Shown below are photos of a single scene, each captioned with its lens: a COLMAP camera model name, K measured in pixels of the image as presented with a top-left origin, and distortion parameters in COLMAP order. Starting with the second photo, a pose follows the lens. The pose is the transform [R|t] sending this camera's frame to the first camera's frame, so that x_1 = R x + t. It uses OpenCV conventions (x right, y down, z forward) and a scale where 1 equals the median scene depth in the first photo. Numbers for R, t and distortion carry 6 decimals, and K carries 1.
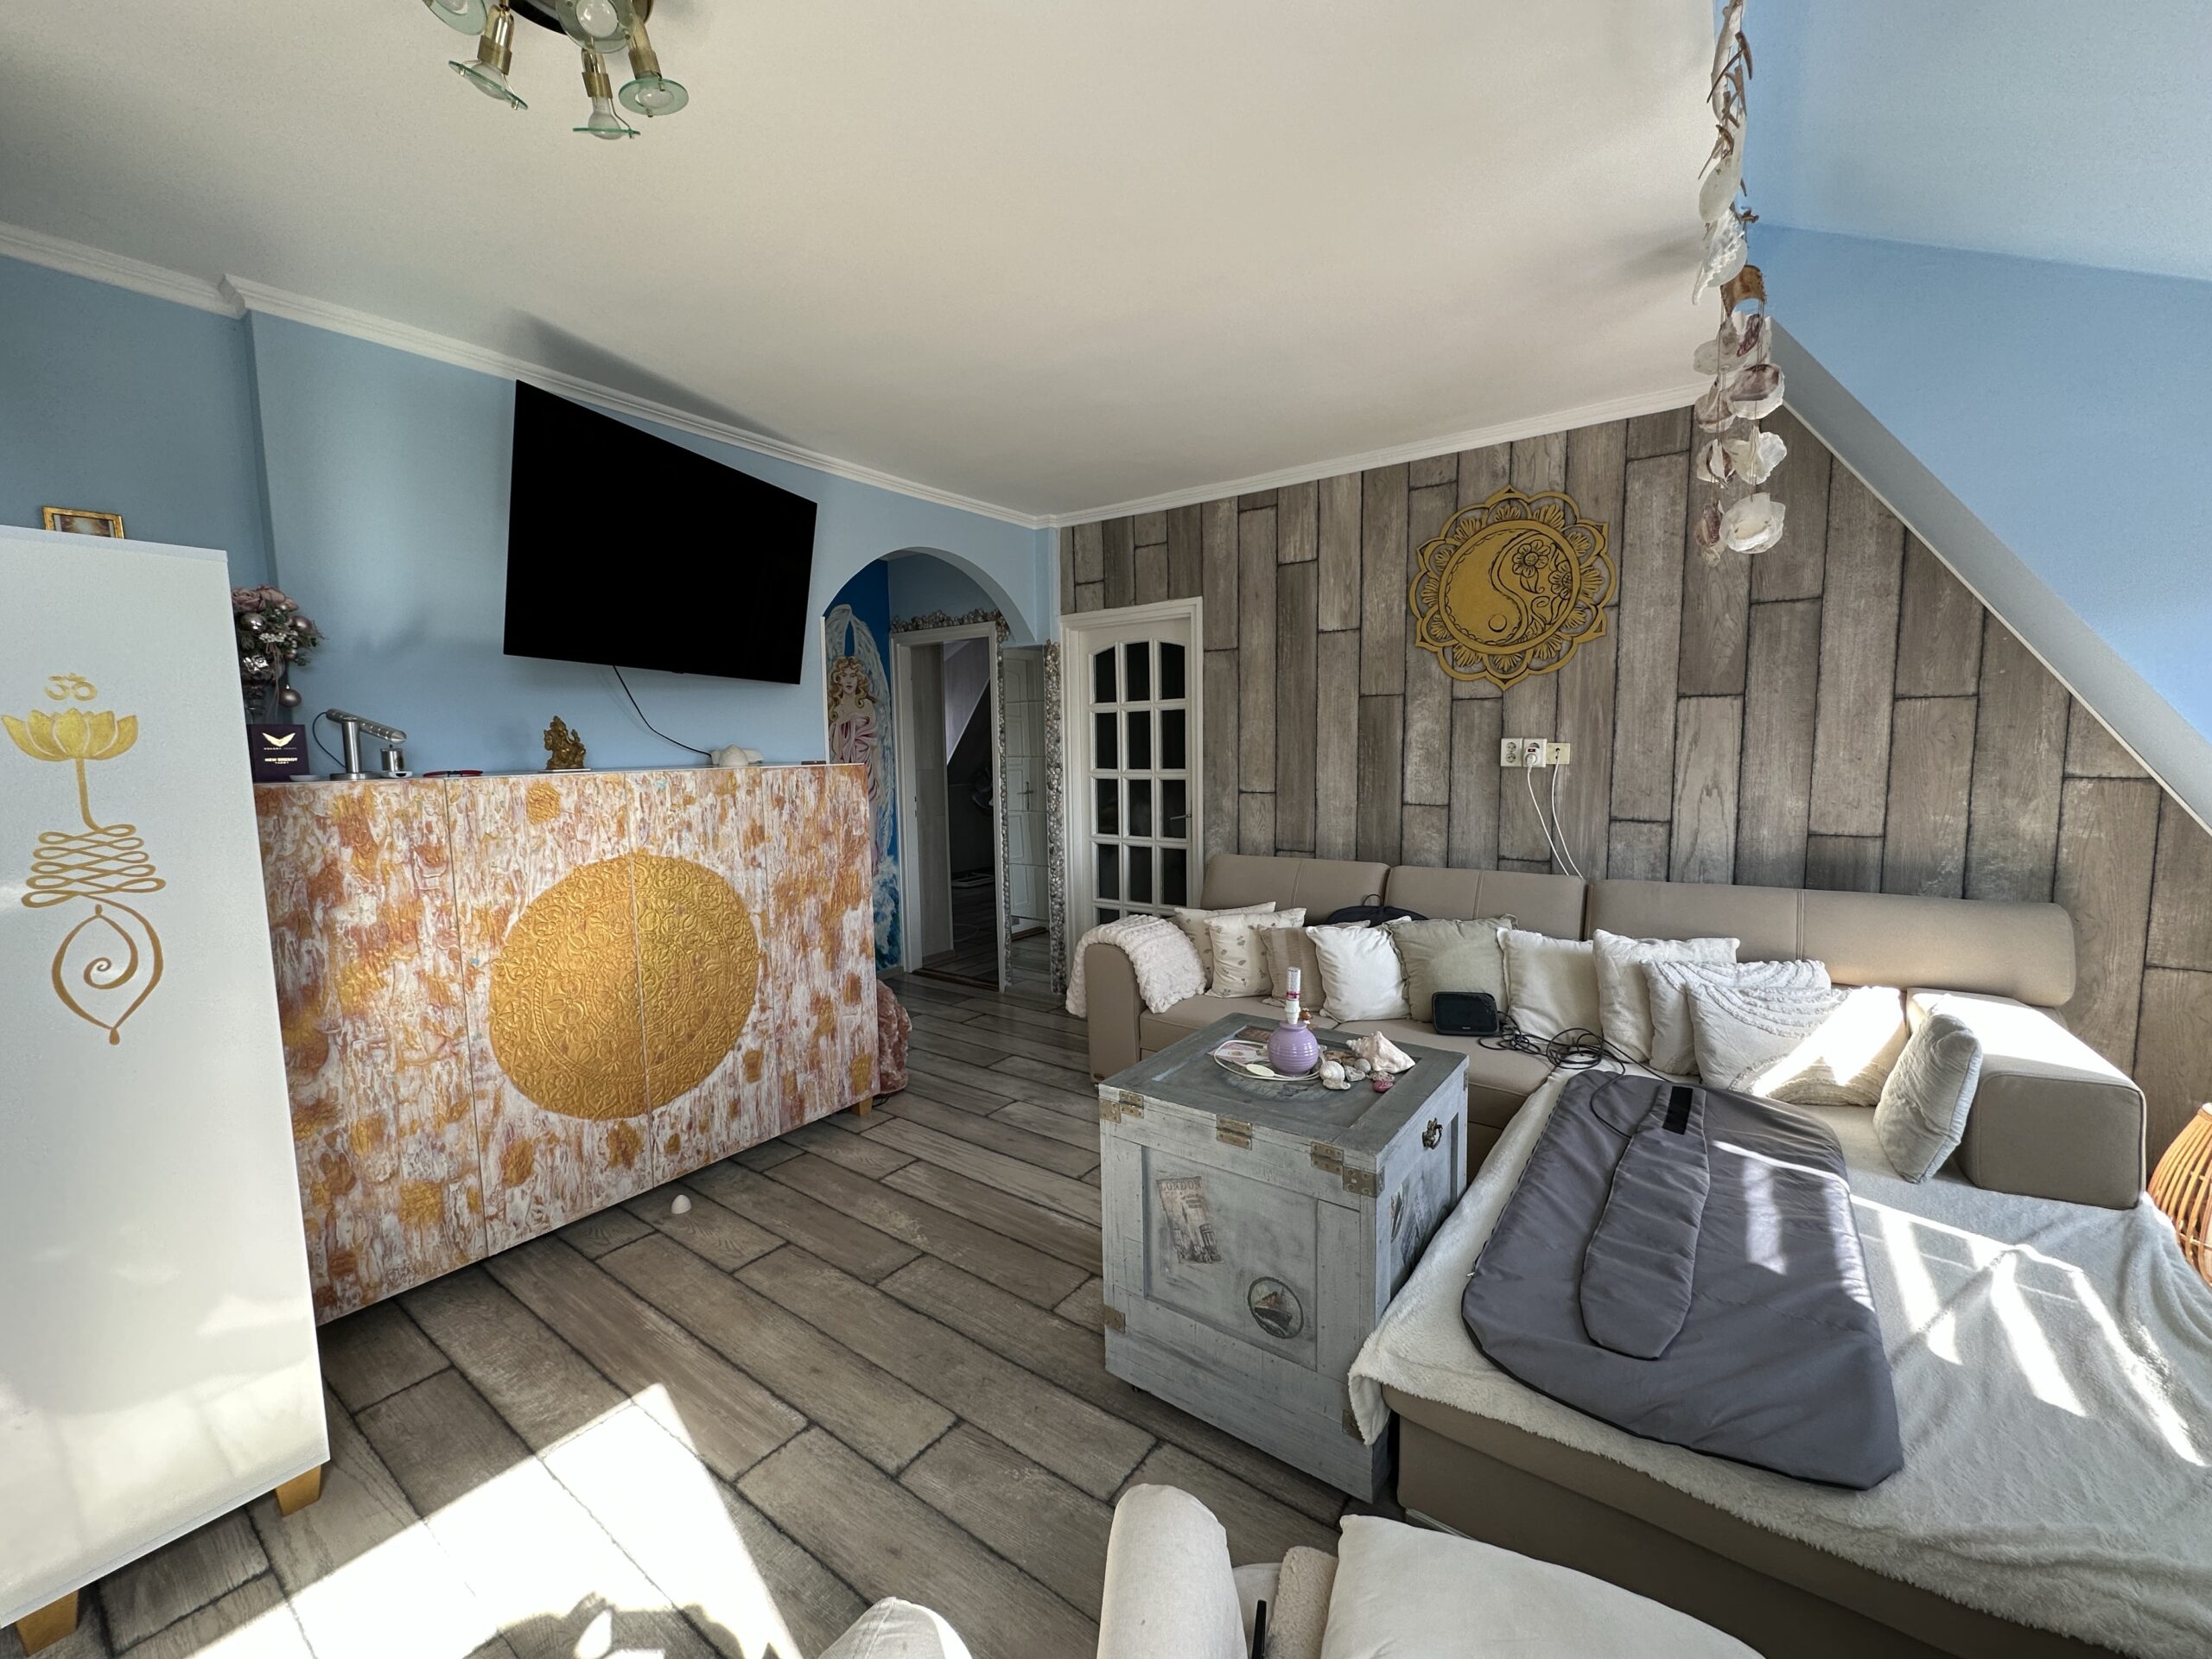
lens RADIAL K [[881.3, 0, 1104.0], [0, 881.3, 829.5], [0, 0, 1]] dist [-0.003714, 0.000560]
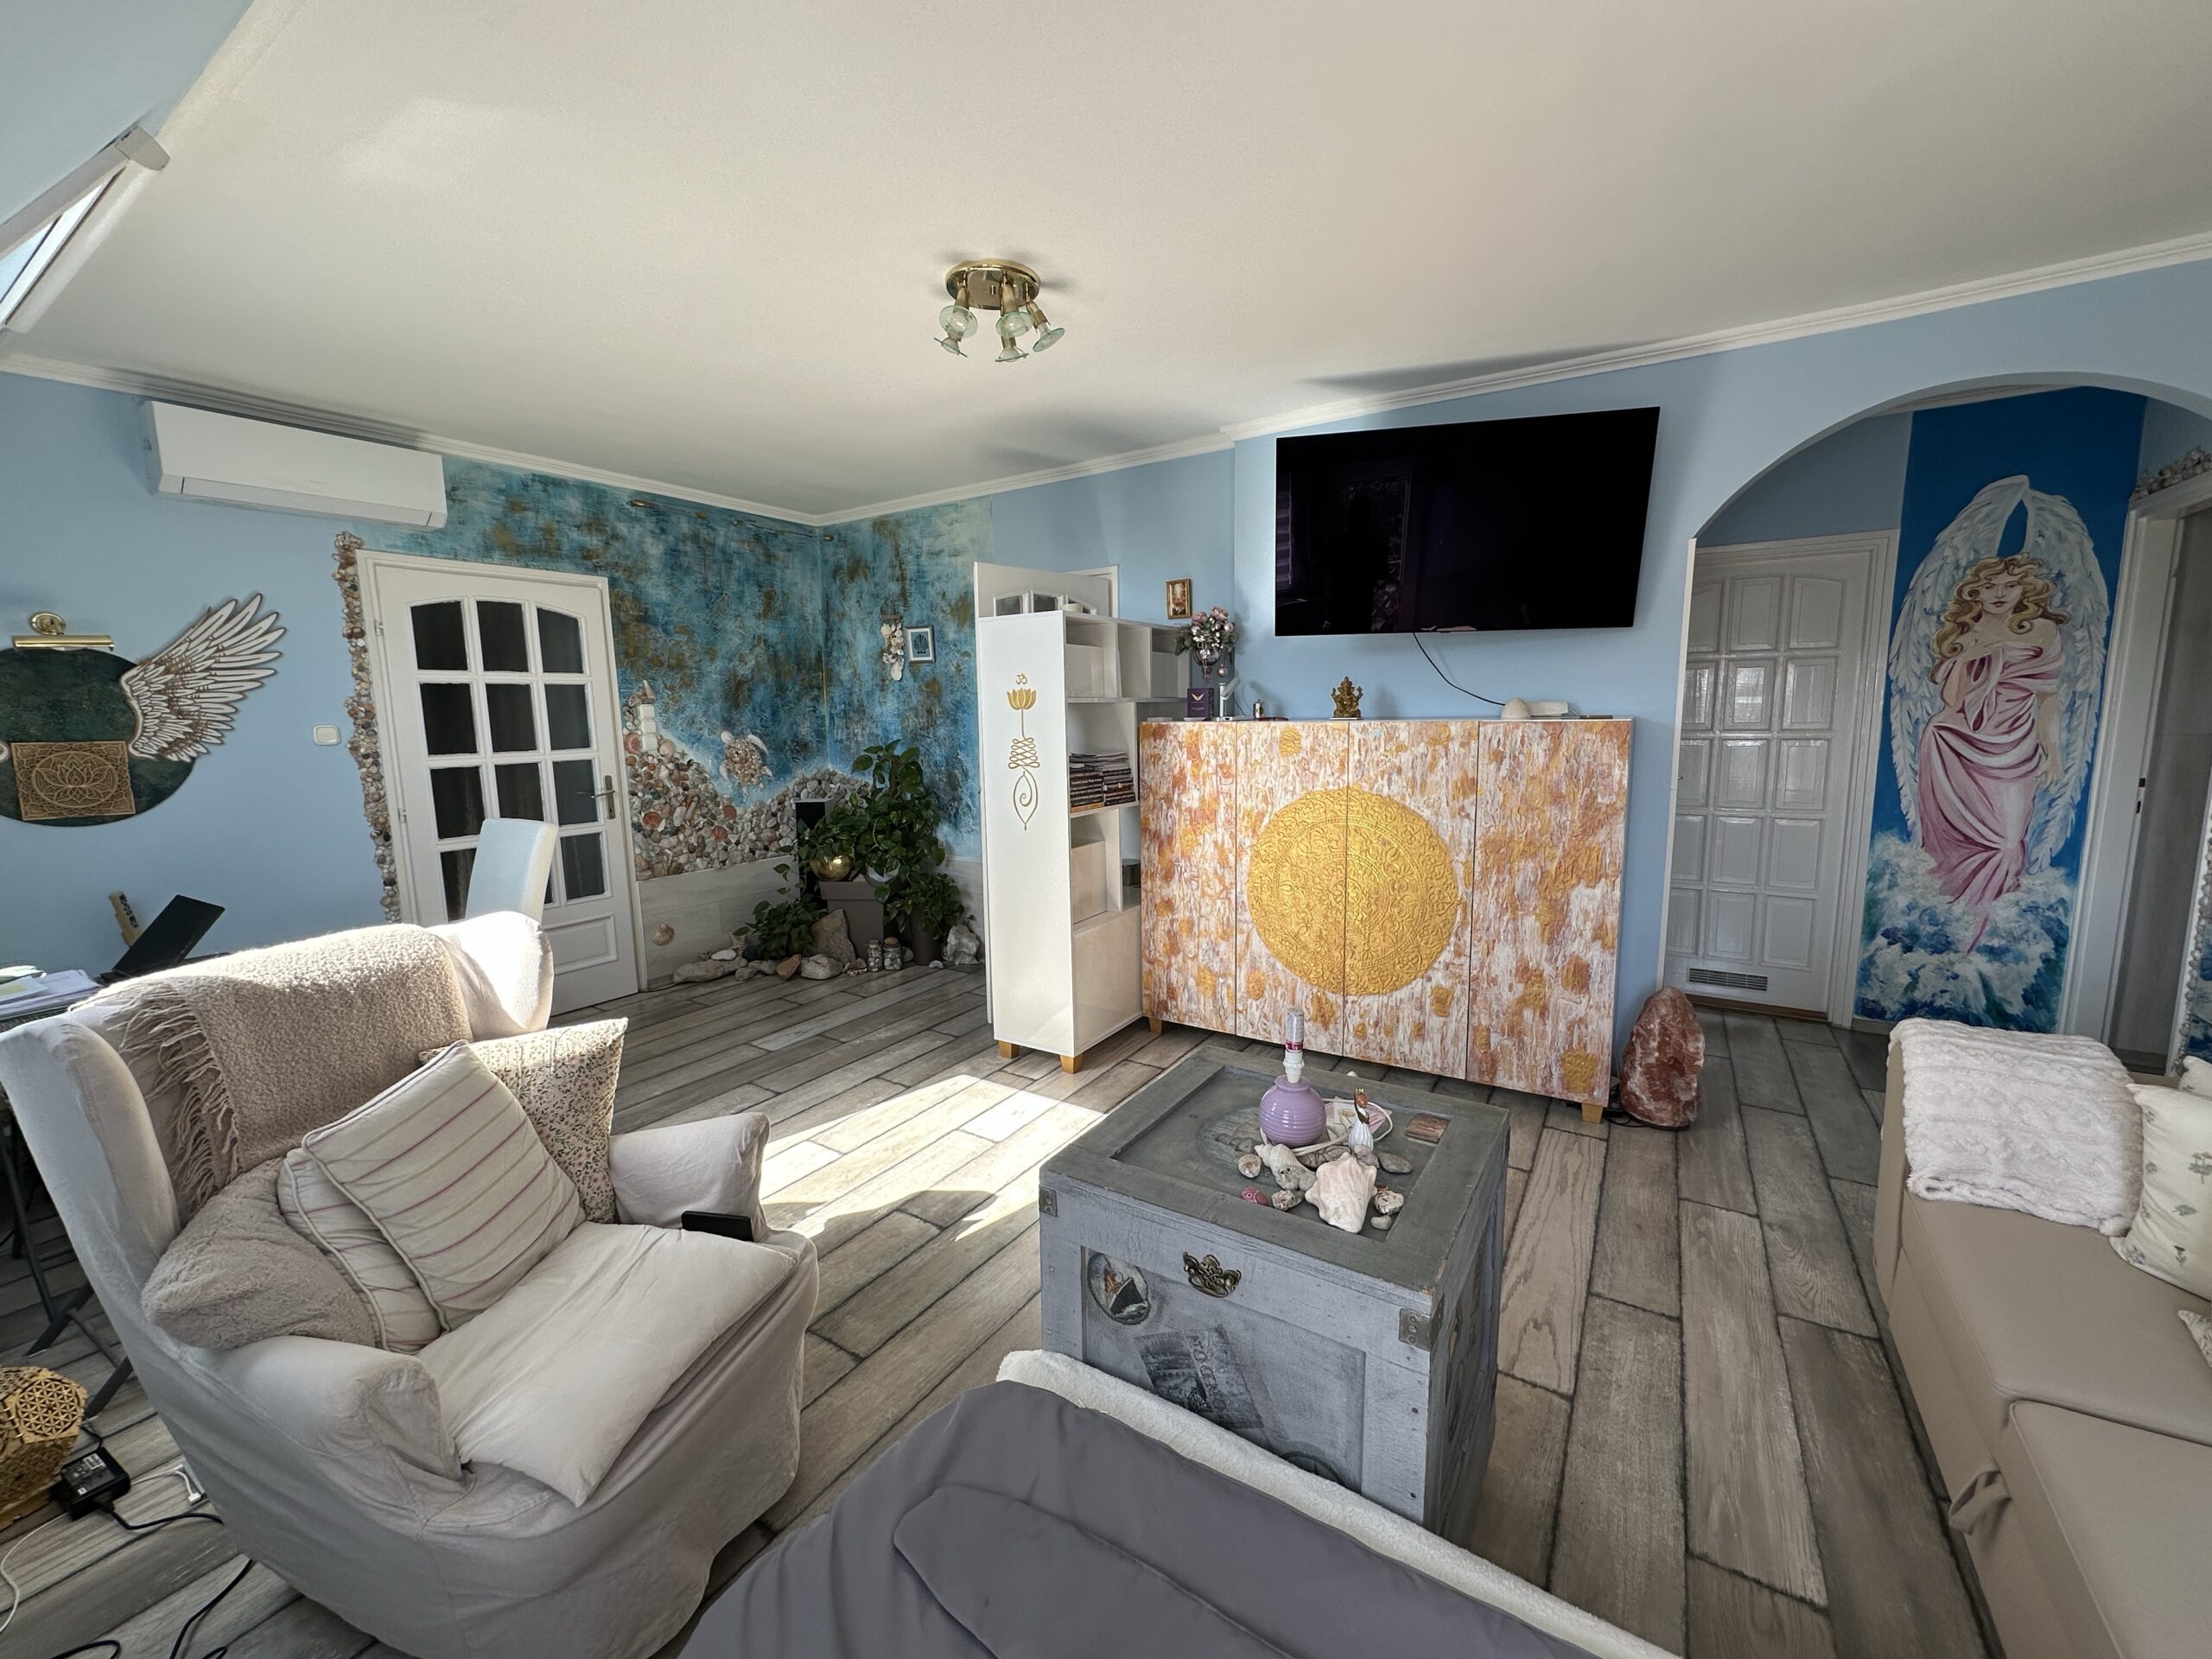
lens RADIAL K [[881.3, 0, 1104.0], [0, 881.3, 829.5], [0, 0, 1]] dist [-0.003714, 0.000560]
pose [[0.063817, 0.150391, -0.986565, 0.565111], [-0.082623, 0.985982, 0.144958, -0.054896], [0.994535, 0.072262, 0.075348, 0.471742]]
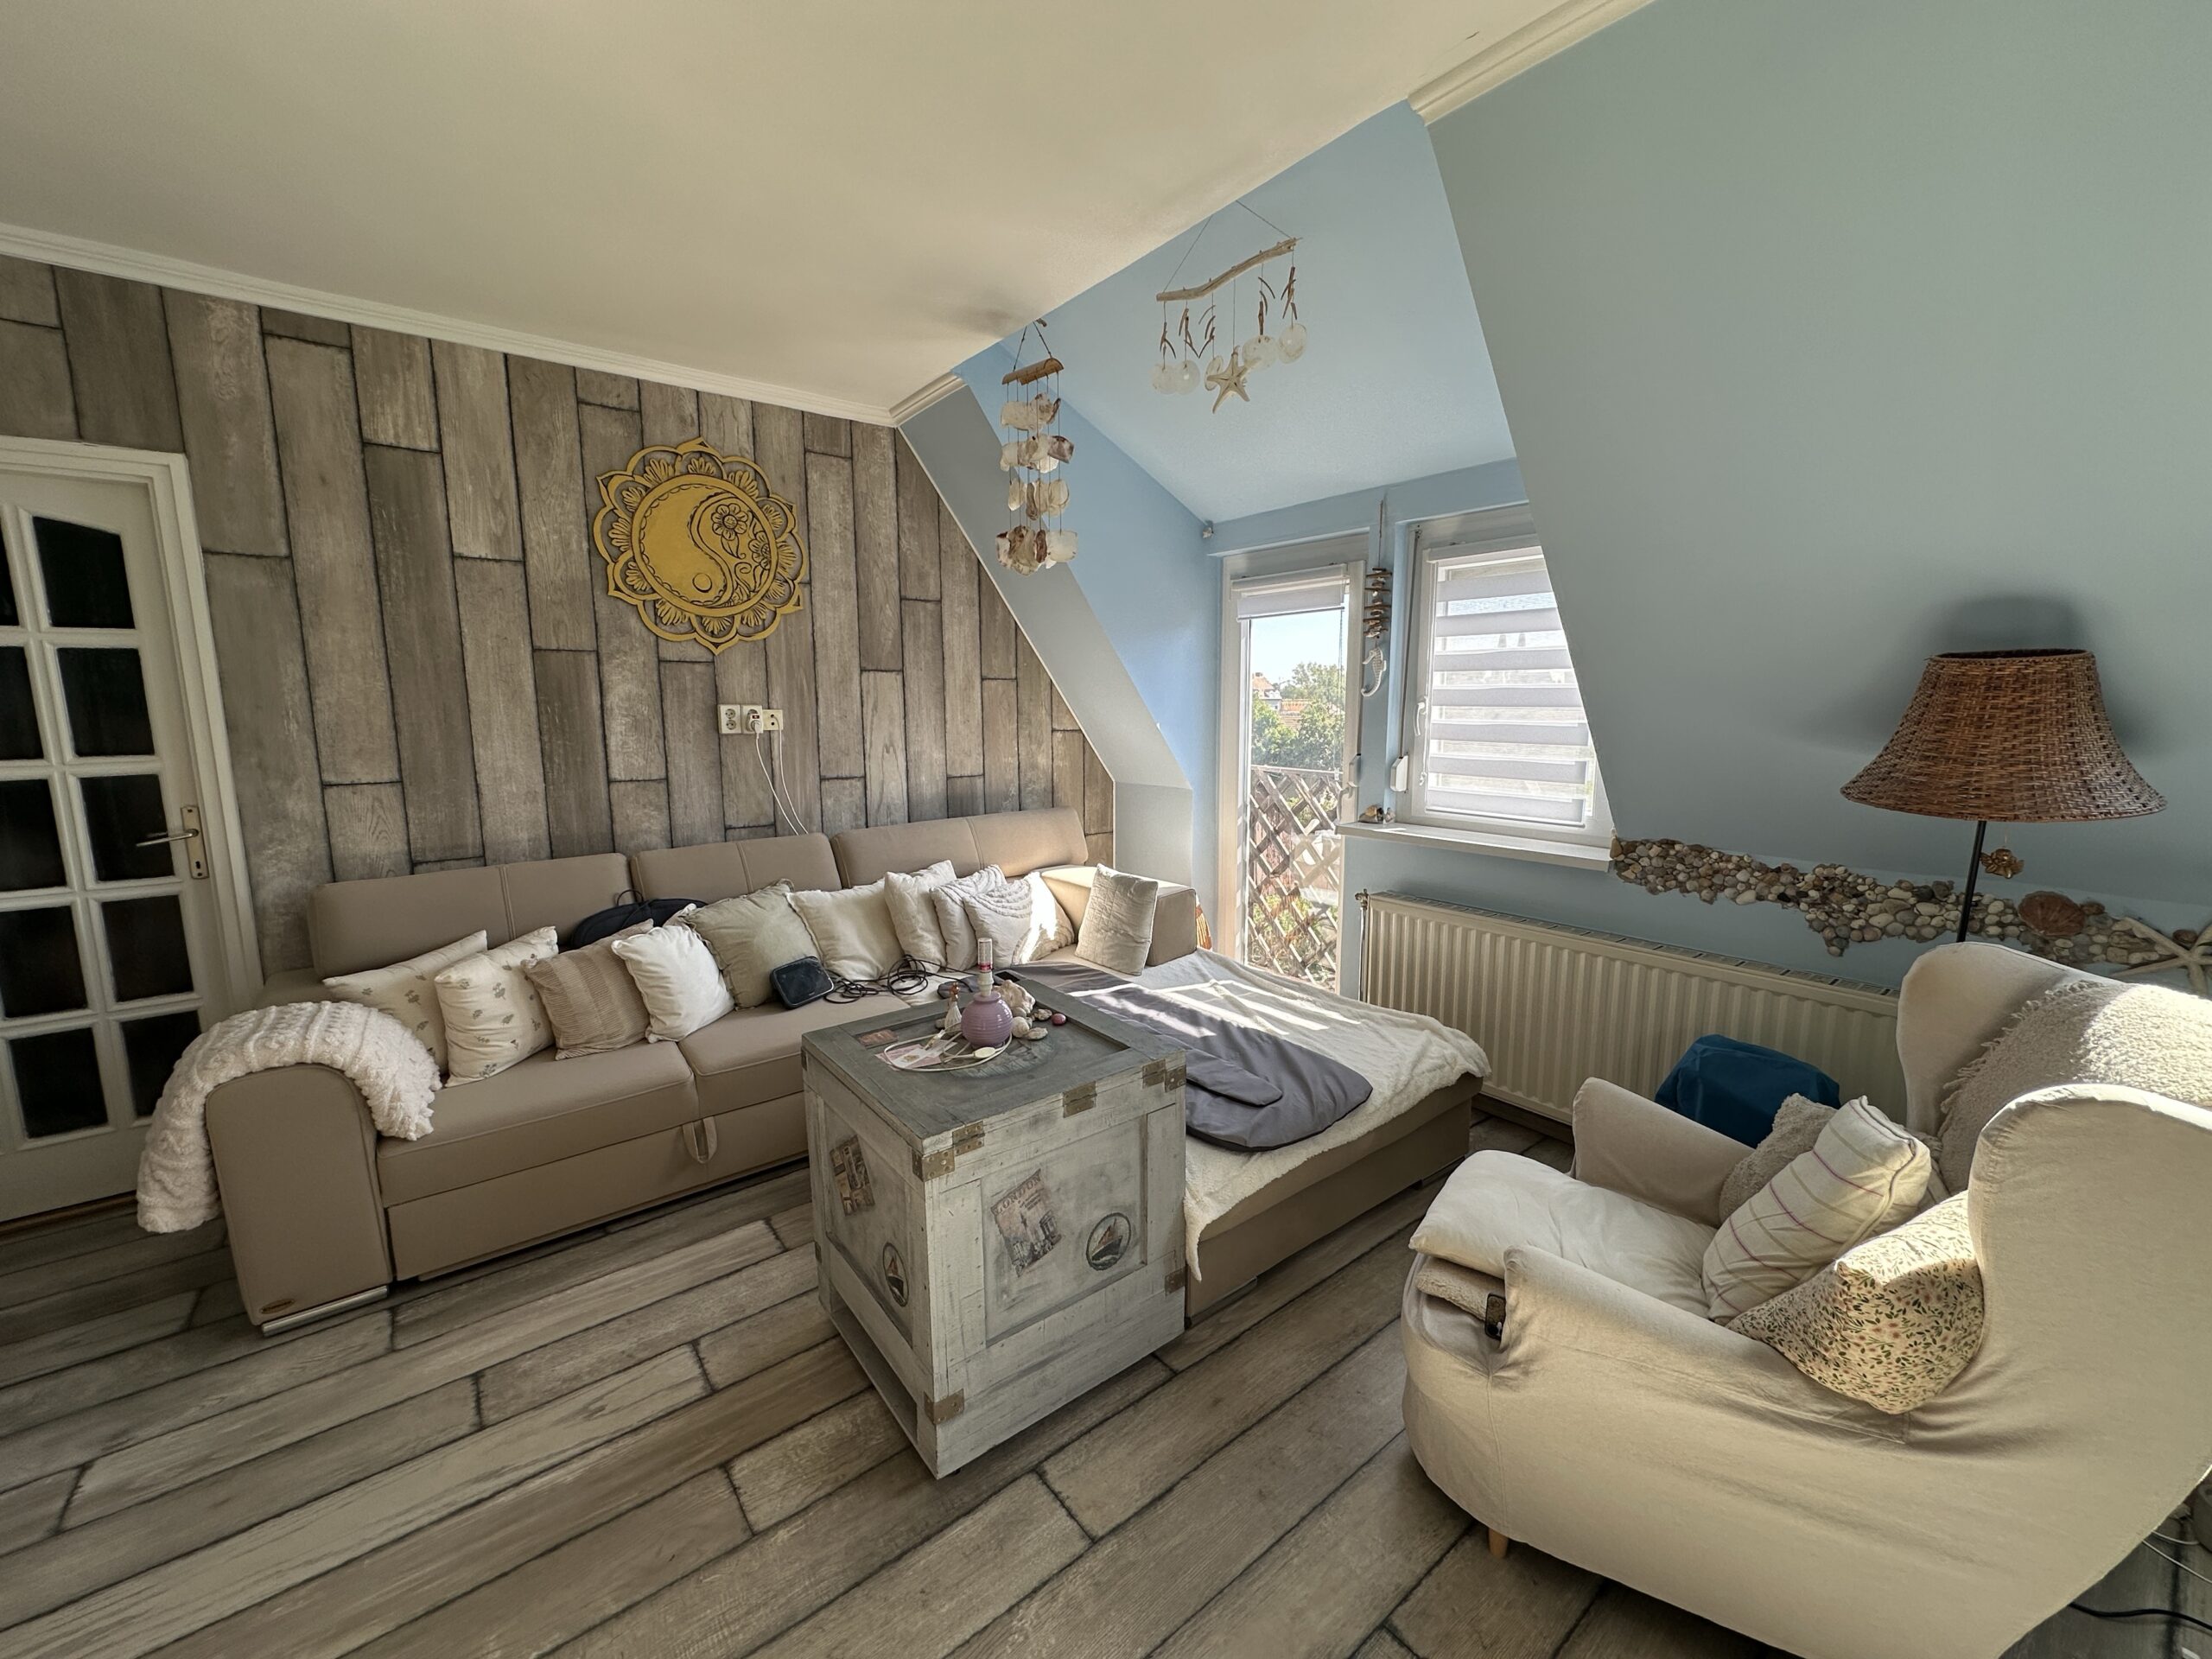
lens RADIAL K [[881.3, 0, 1104.0], [0, 881.3, 829.5], [0, 0, 1]] dist [-0.003714, 0.000560]
pose [[0.270914, -0.127259, 0.954155, -0.405240], [0.094485, 0.989952, 0.105206, -0.032273], [-0.957955, 0.061651, 0.280216, 0.363090]]
